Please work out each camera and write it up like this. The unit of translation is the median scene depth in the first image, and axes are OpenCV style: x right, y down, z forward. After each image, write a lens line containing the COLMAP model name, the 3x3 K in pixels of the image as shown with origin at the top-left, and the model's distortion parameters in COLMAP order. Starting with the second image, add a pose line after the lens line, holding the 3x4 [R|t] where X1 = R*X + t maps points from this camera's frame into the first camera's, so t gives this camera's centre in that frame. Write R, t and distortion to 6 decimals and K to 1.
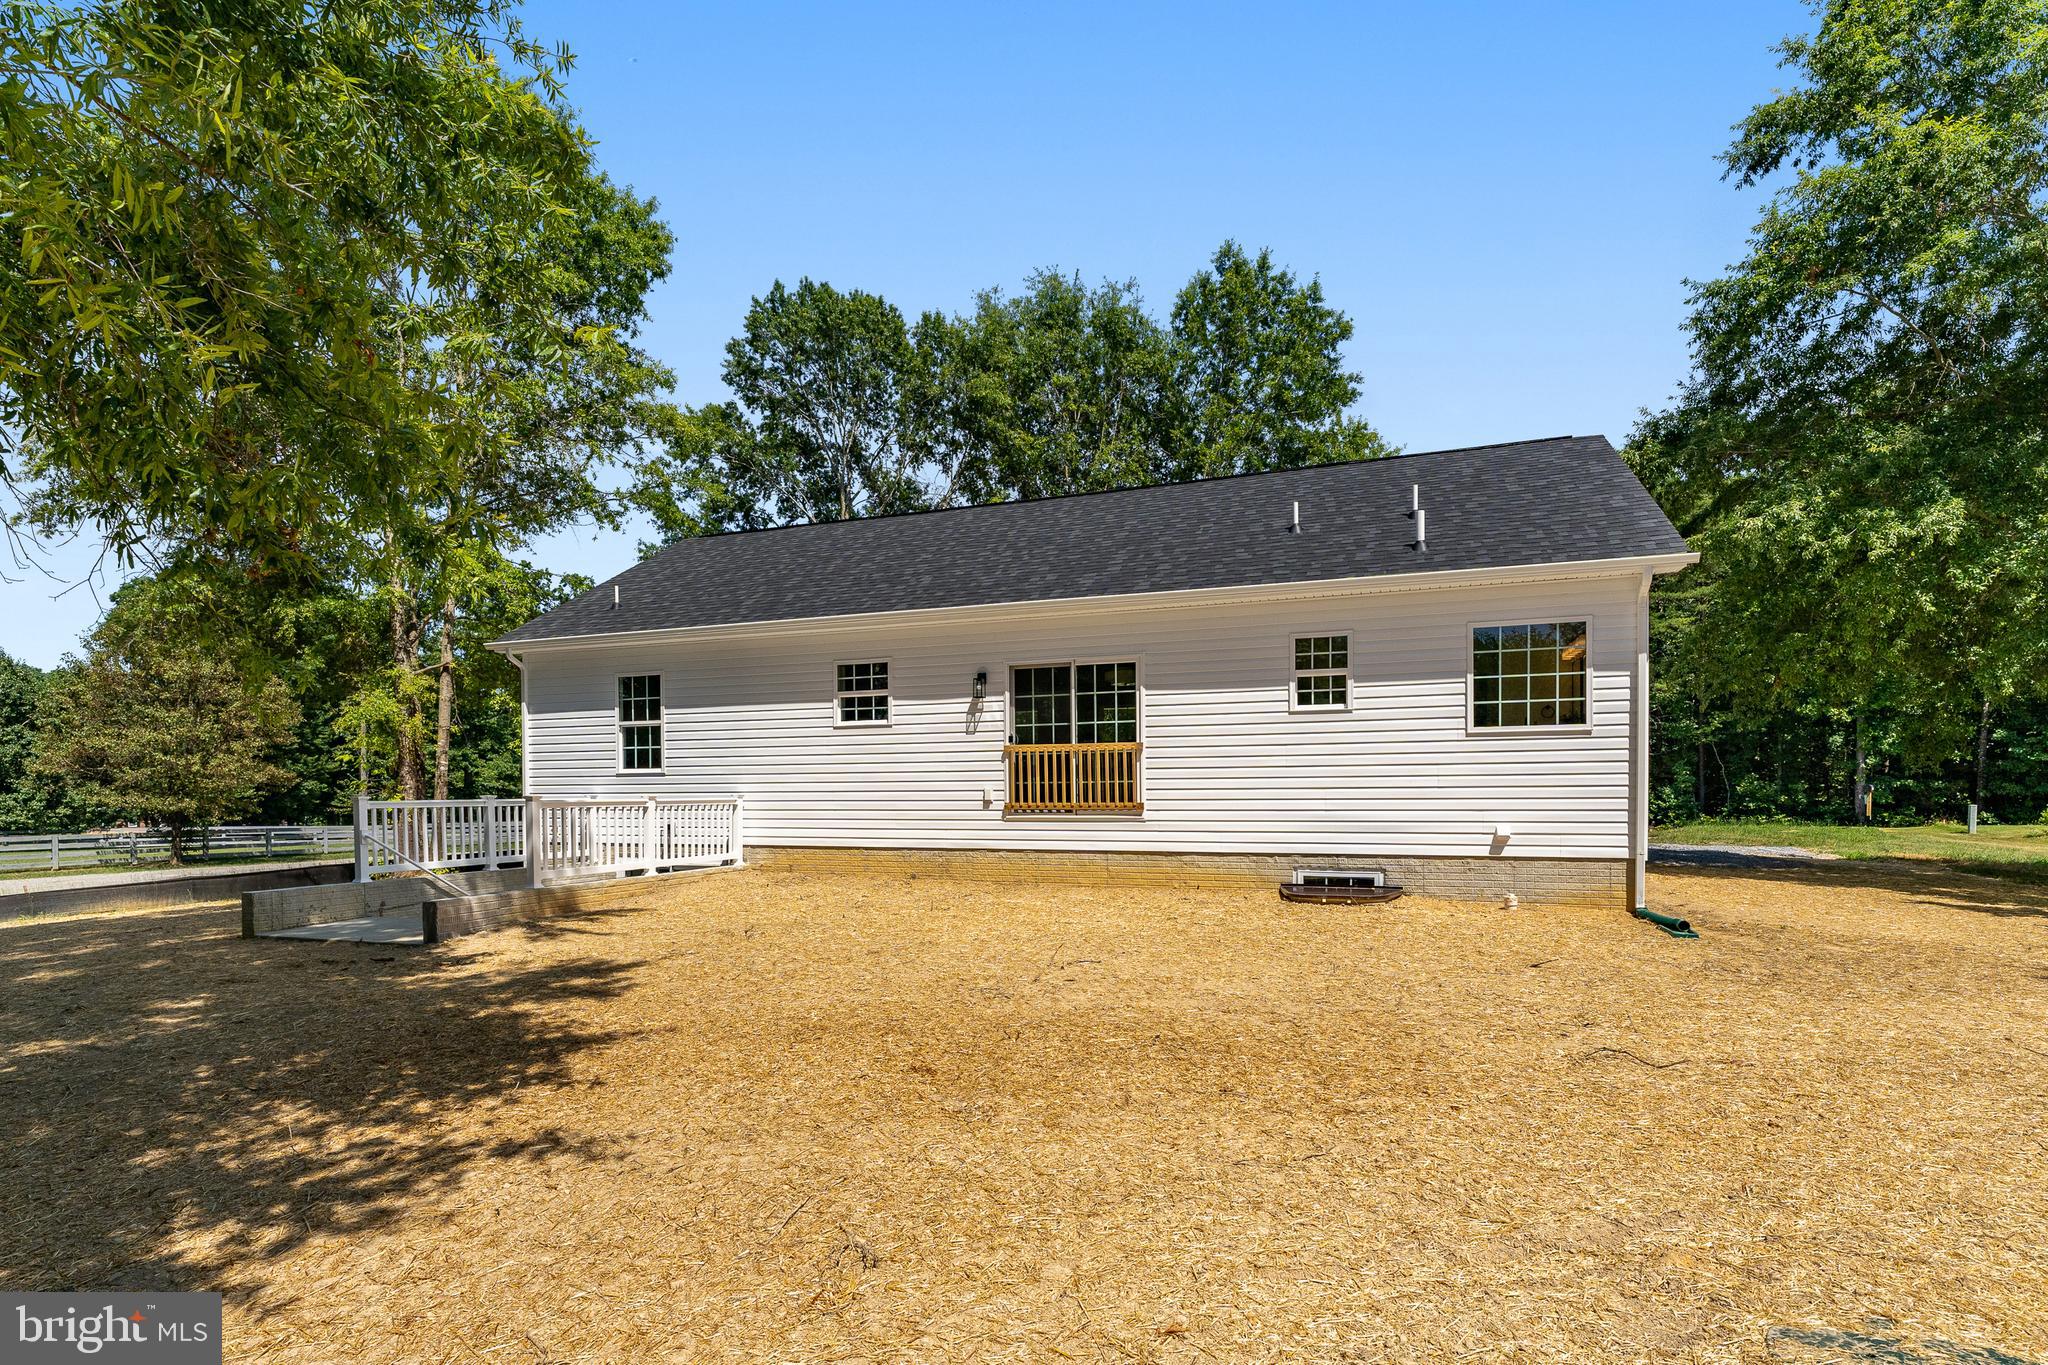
lens RADIAL K [[1002.1, 0, 995.6], [0, 1002.1, 816.7], [0, 0, 1]] dist [0.004926, -0.000483]
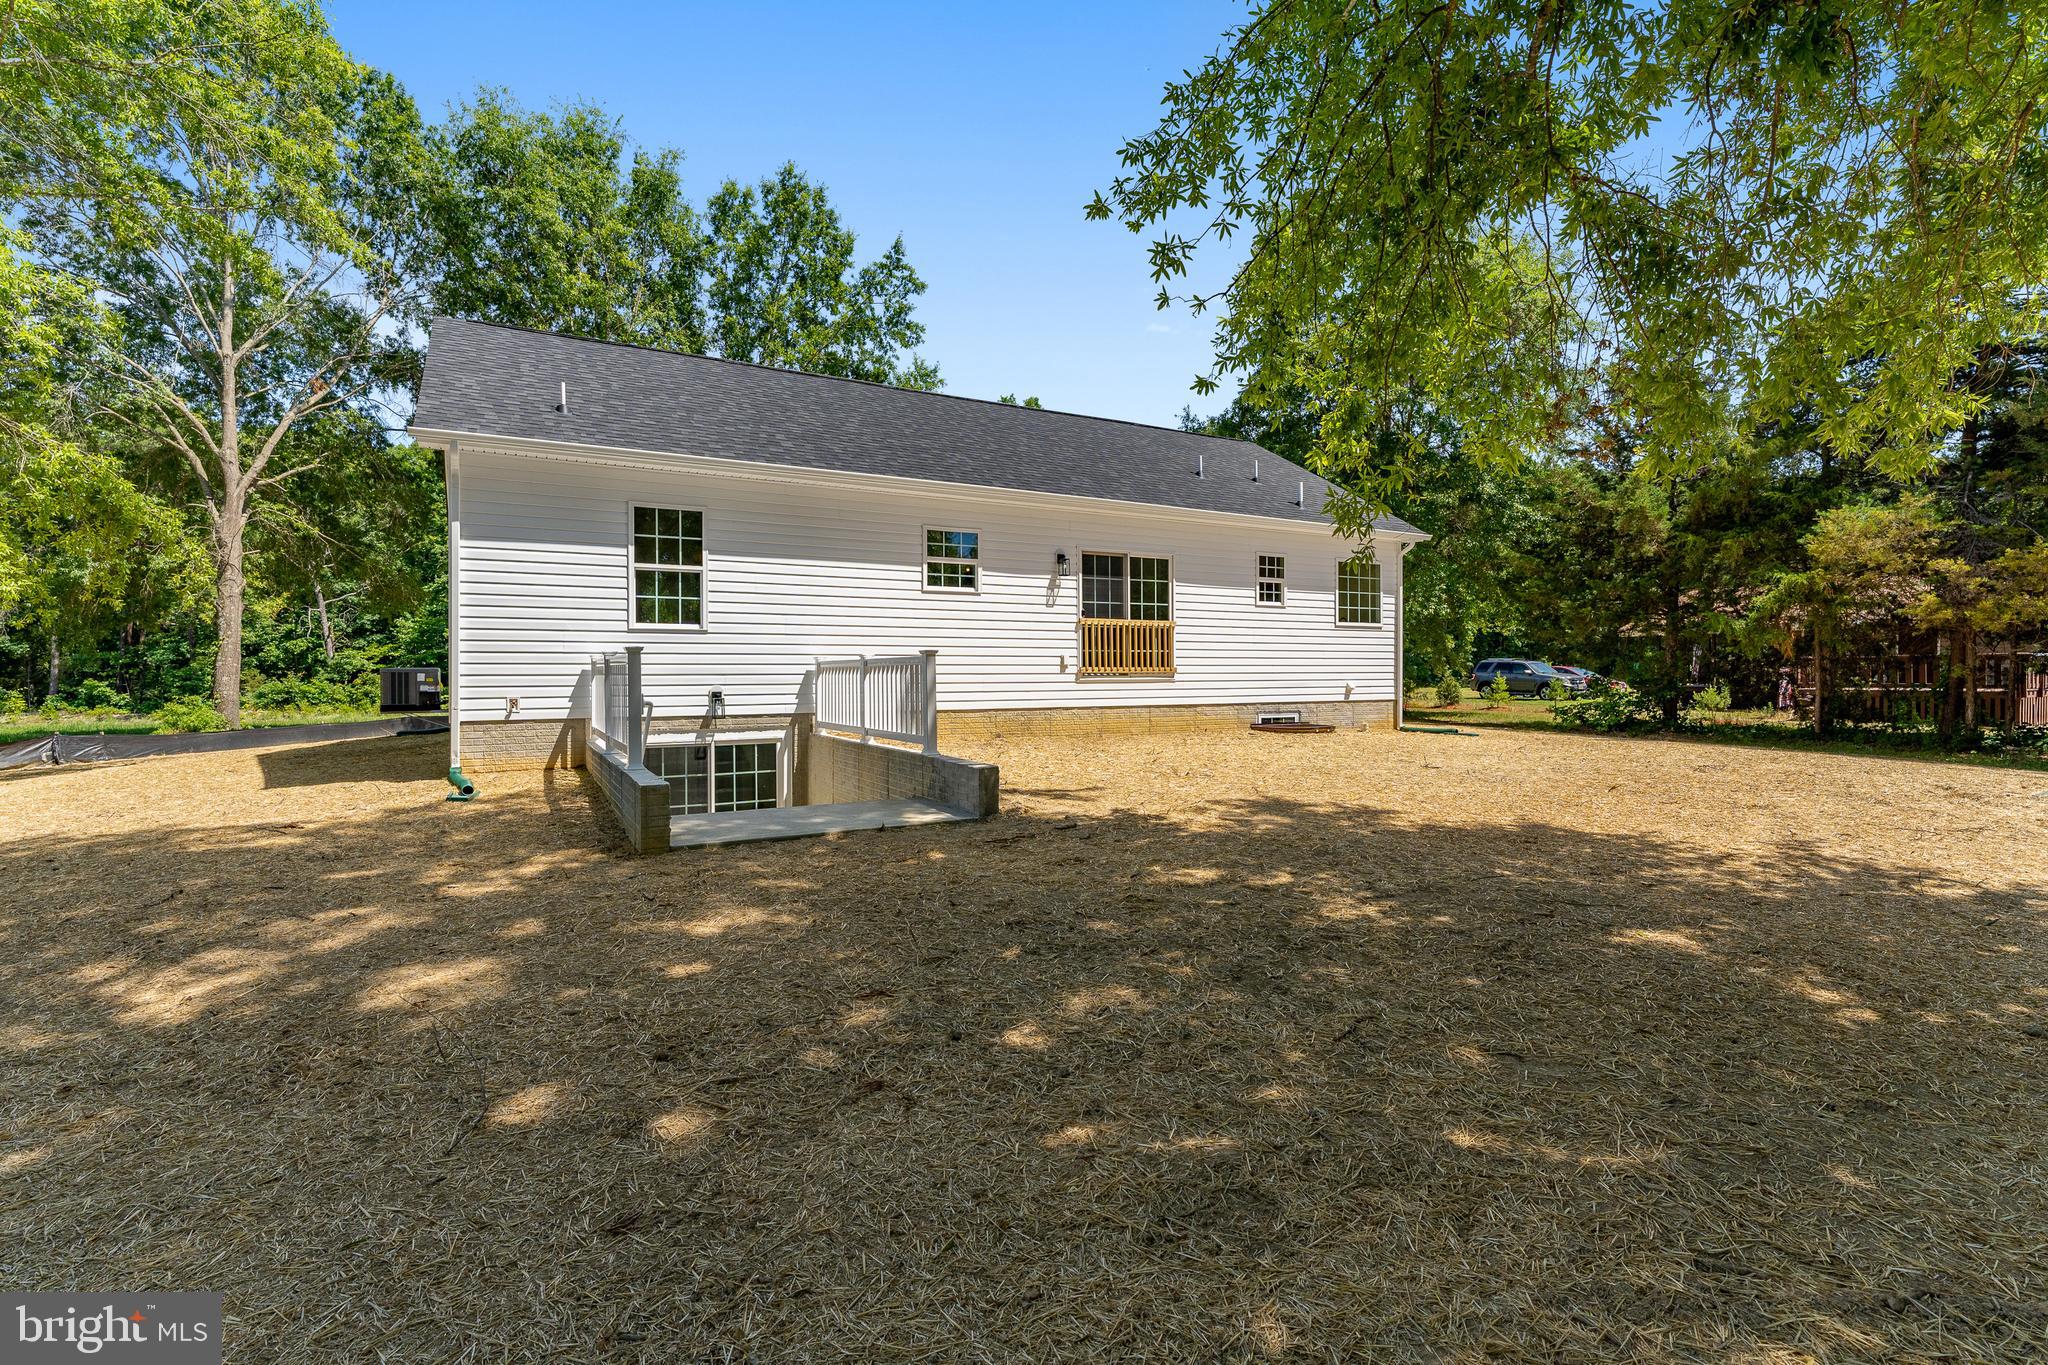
lens RADIAL K [[979.9, 0, 1003.7], [0, 979.9, 673.9], [0, 0, 1]] dist [0.002066, 0.000107]
pose [[0.638623, 0.005216, 0.769502, -0.931152], [0.018011, 0.999602, -0.021723, 0.017221], [-0.769309, 0.027732, 0.638275, 0.341301]]
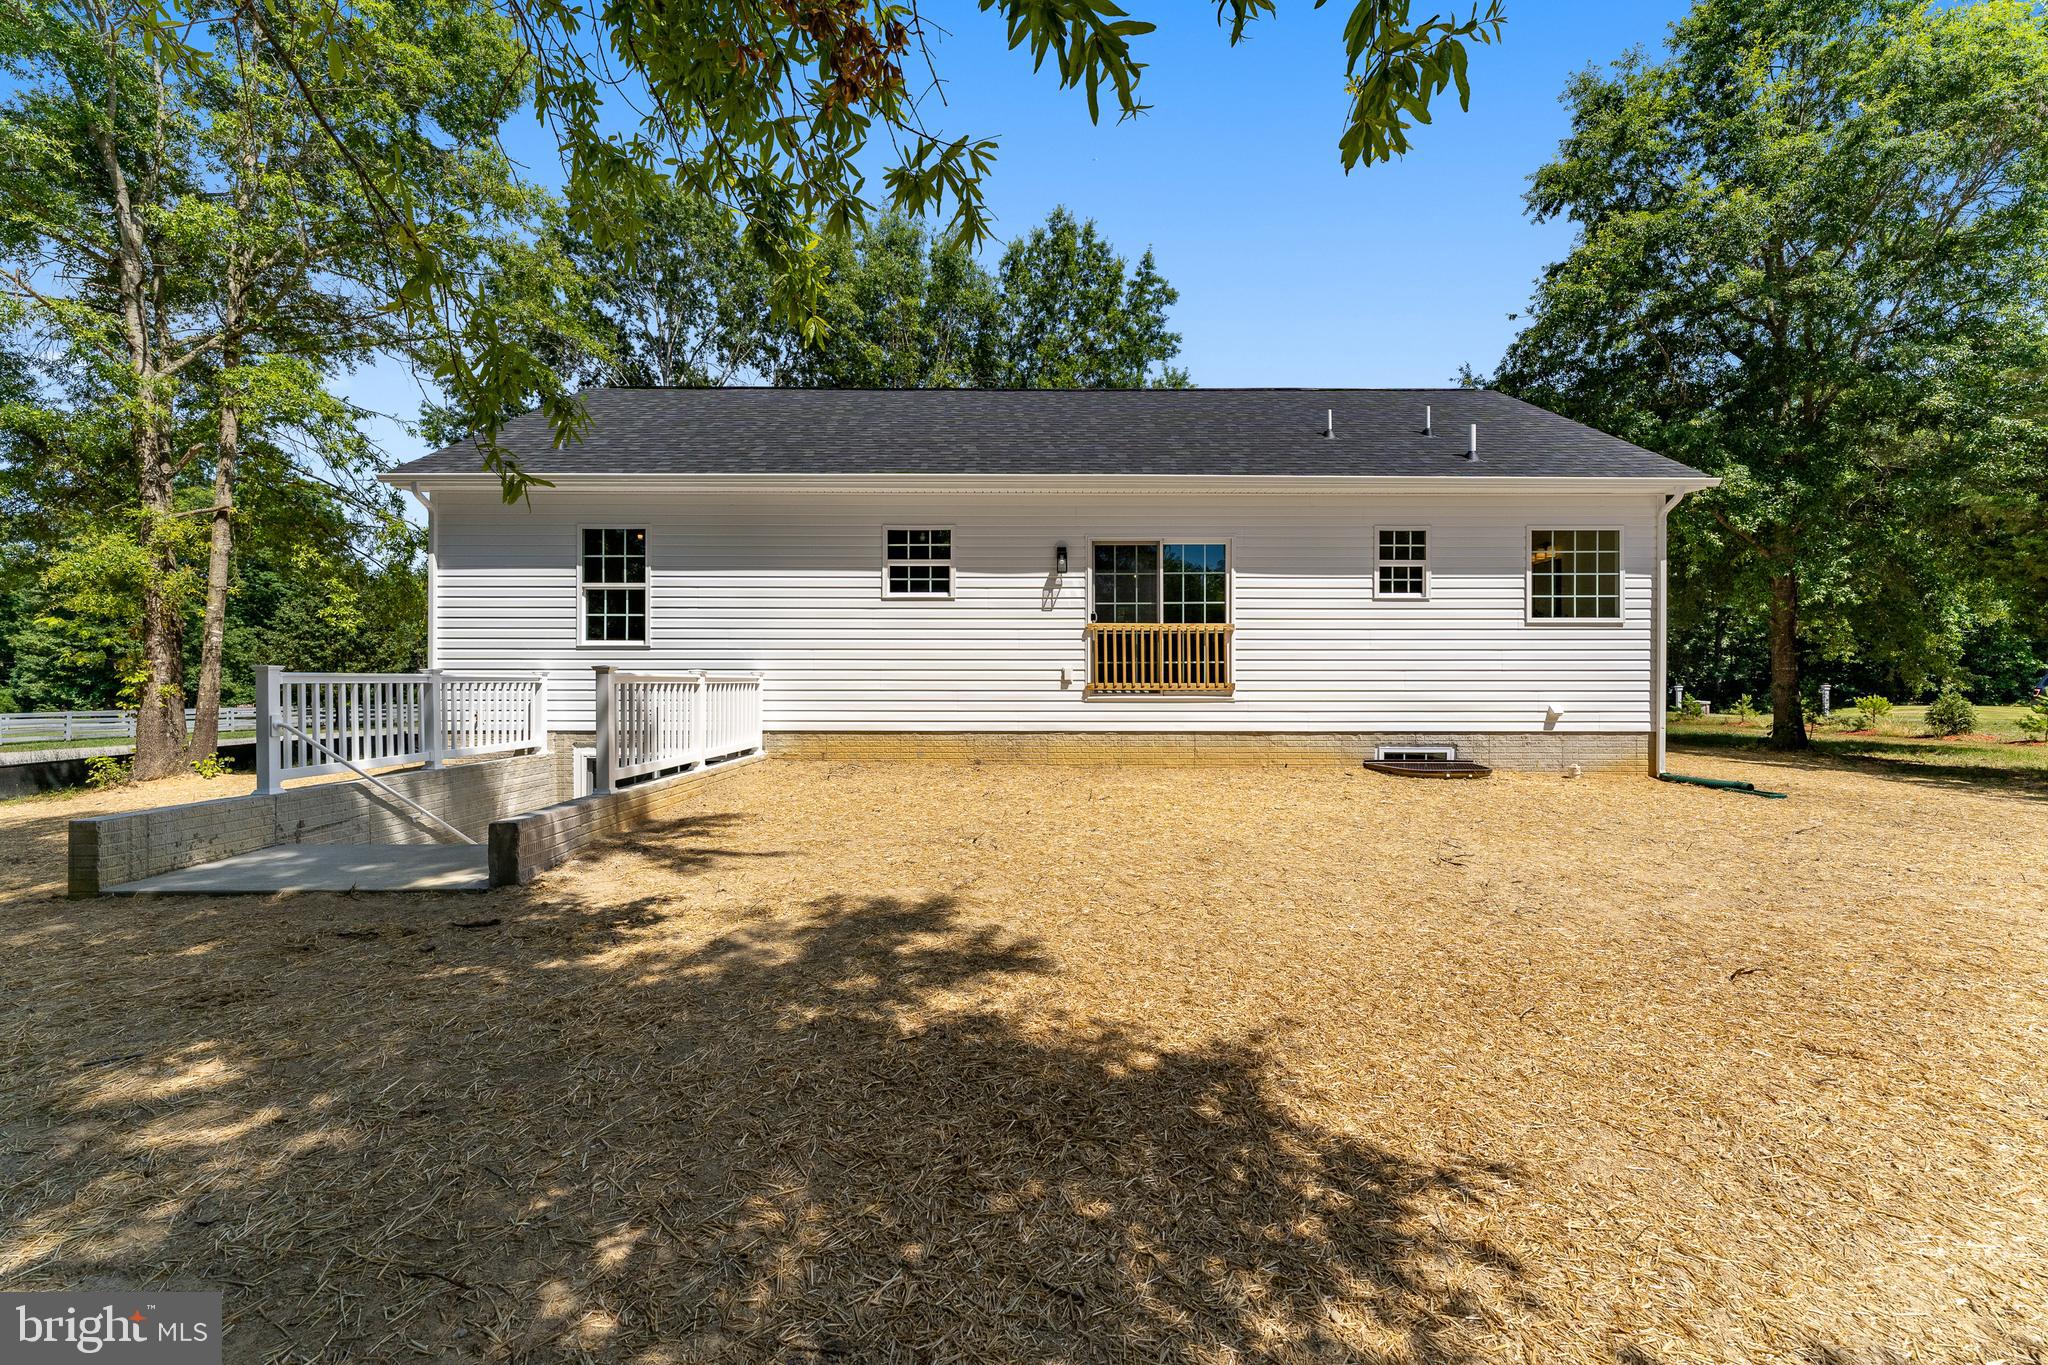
lens RADIAL K [[826.3, 0, 1012.2], [0, 826.3, 685.0], [0, 0, 1]] dist [0.004651, 0.000032]
pose [[0.933660, 0.006354, 0.358103, -0.343465], [0.001456, 0.999767, -0.021534, 0.005086], [-0.358157, 0.020627, 0.933434, 0.287055]]
